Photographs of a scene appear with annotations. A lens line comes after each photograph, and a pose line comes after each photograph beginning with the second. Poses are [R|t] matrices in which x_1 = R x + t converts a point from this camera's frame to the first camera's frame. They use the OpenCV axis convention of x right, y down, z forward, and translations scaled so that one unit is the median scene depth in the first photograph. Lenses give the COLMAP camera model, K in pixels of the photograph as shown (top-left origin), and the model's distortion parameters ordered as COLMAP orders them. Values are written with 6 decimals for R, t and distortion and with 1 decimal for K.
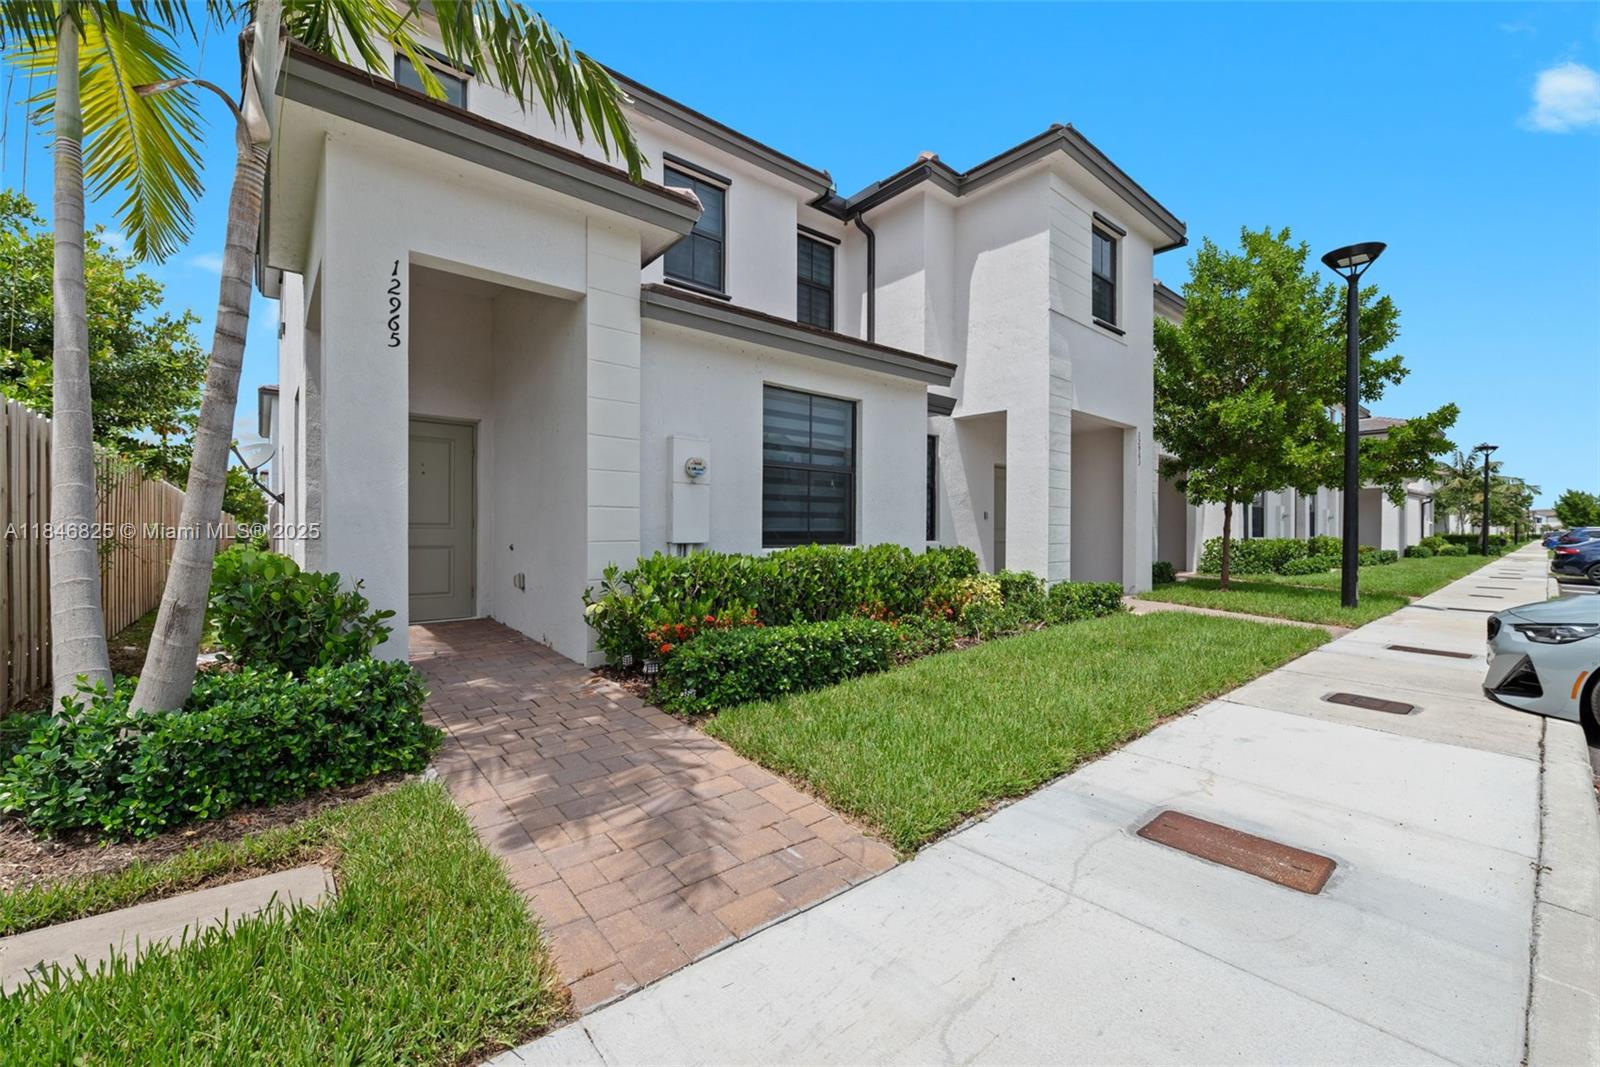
lens RADIAL K [[648.0, 0, 800.8], [0, 648.0, 535.9], [0, 0, 1]] dist [-0.007355, 0.000287]
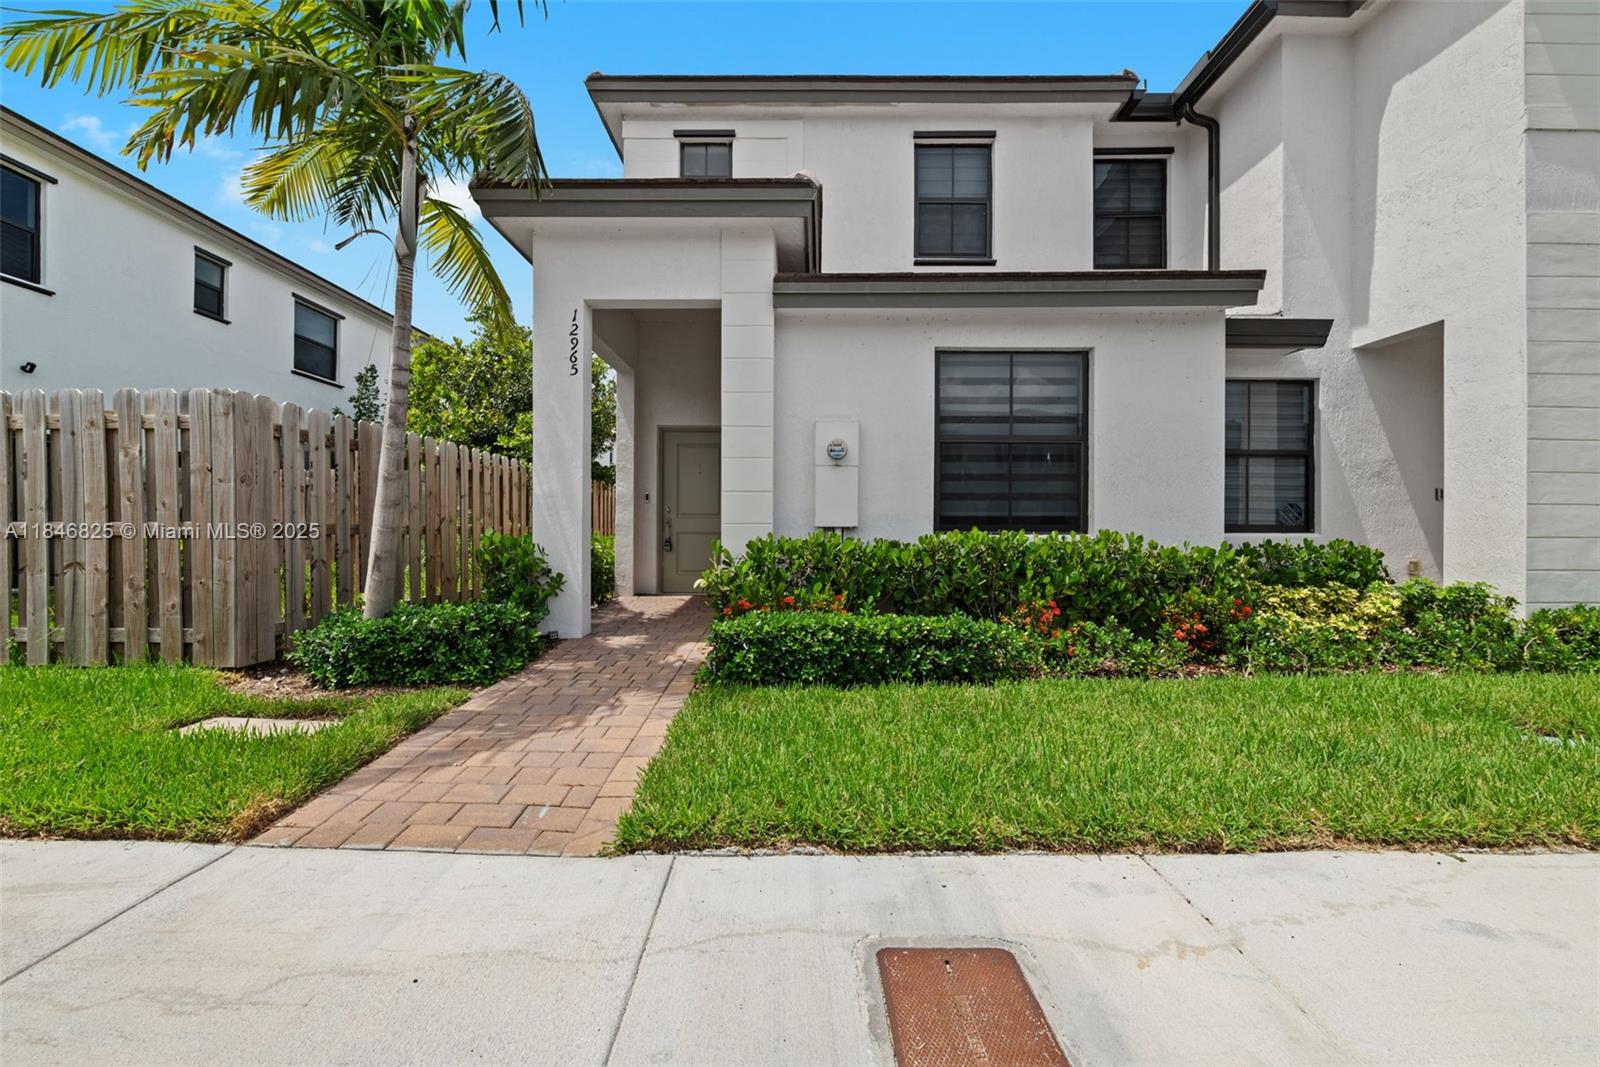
lens RADIAL K [[648.0, 0, 795.2], [0, 648.0, 532.6], [0, 0, 1]] dist [-0.007355, 0.000287]
pose [[0.748803, 0.000651, -0.662792, 0.340221], [-0.007207, 0.999948, -0.007160, 0.021088], [0.662753, 0.010138, 0.748770, 0.179029]]
